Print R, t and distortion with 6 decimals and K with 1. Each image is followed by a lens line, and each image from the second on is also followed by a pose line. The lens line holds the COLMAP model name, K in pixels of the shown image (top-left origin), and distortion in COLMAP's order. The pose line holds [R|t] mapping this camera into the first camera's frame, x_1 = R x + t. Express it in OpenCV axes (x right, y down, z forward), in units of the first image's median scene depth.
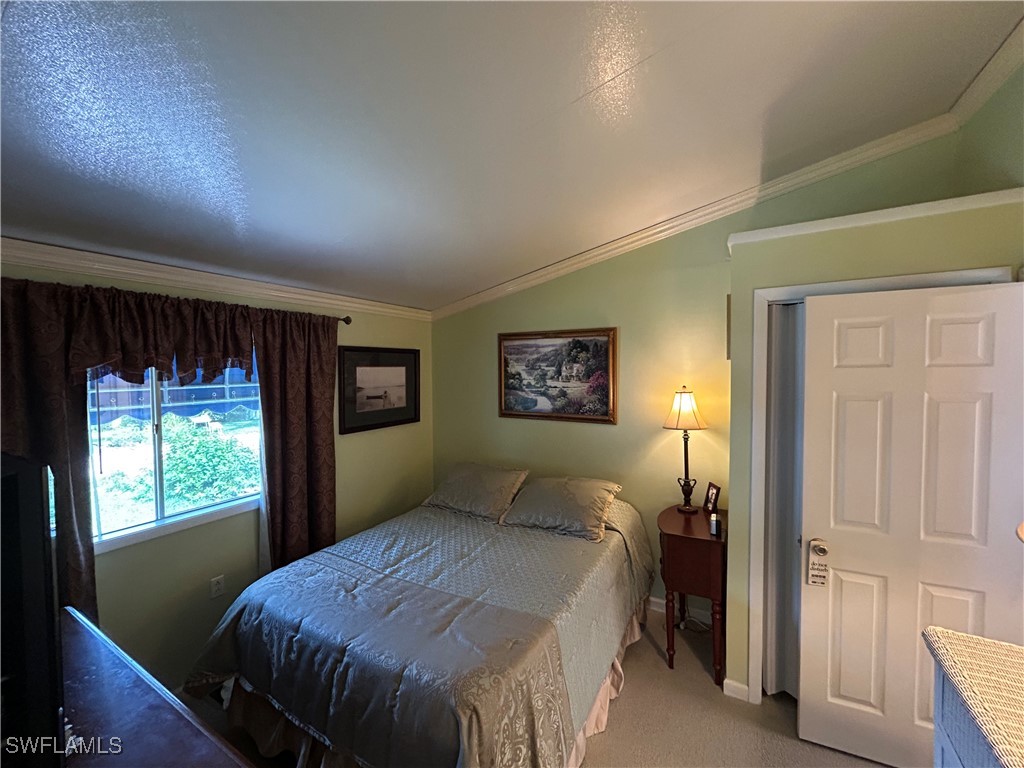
lens RADIAL K [[413.2, 0, 510.9], [0, 413.2, 382.3], [0, 0, 1]] dist [0.000888, 0.000435]
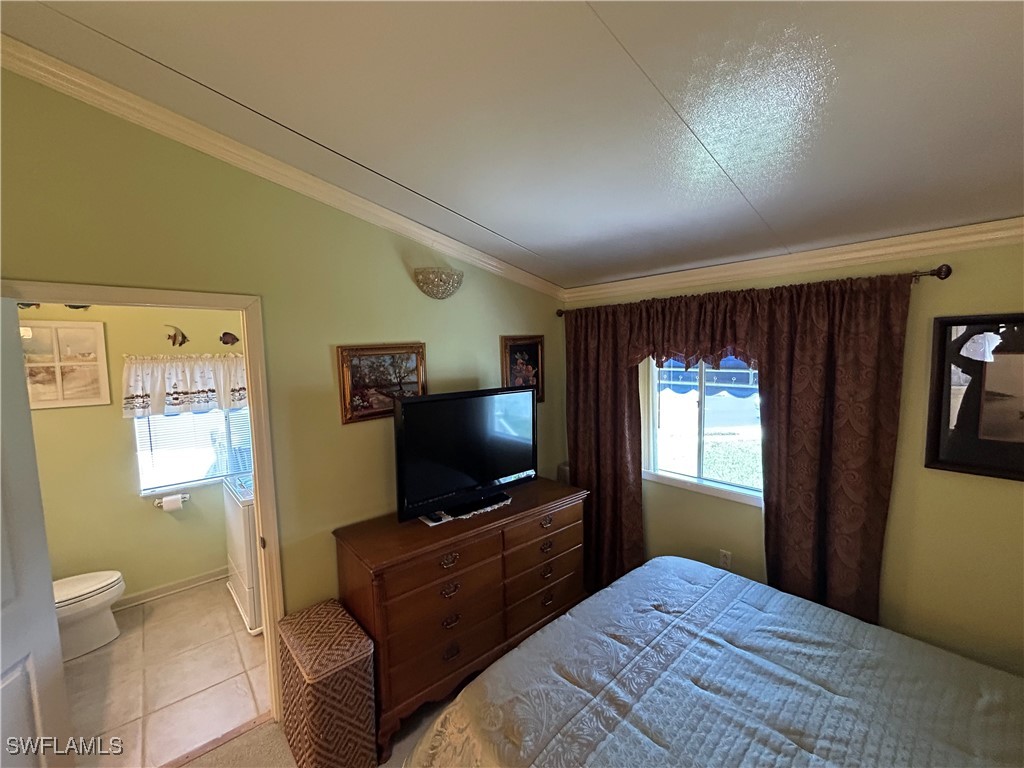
lens RADIAL K [[413.2, 0, 512.1], [0, 413.2, 383.4], [0, 0, 1]] dist [0.000888, 0.000435]
pose [[-0.314524, 0.090851, -0.944892, 0.438512], [-0.014749, 0.994822, 0.100561, -0.060220], [0.949135, 0.045565, -0.311556, 0.804483]]
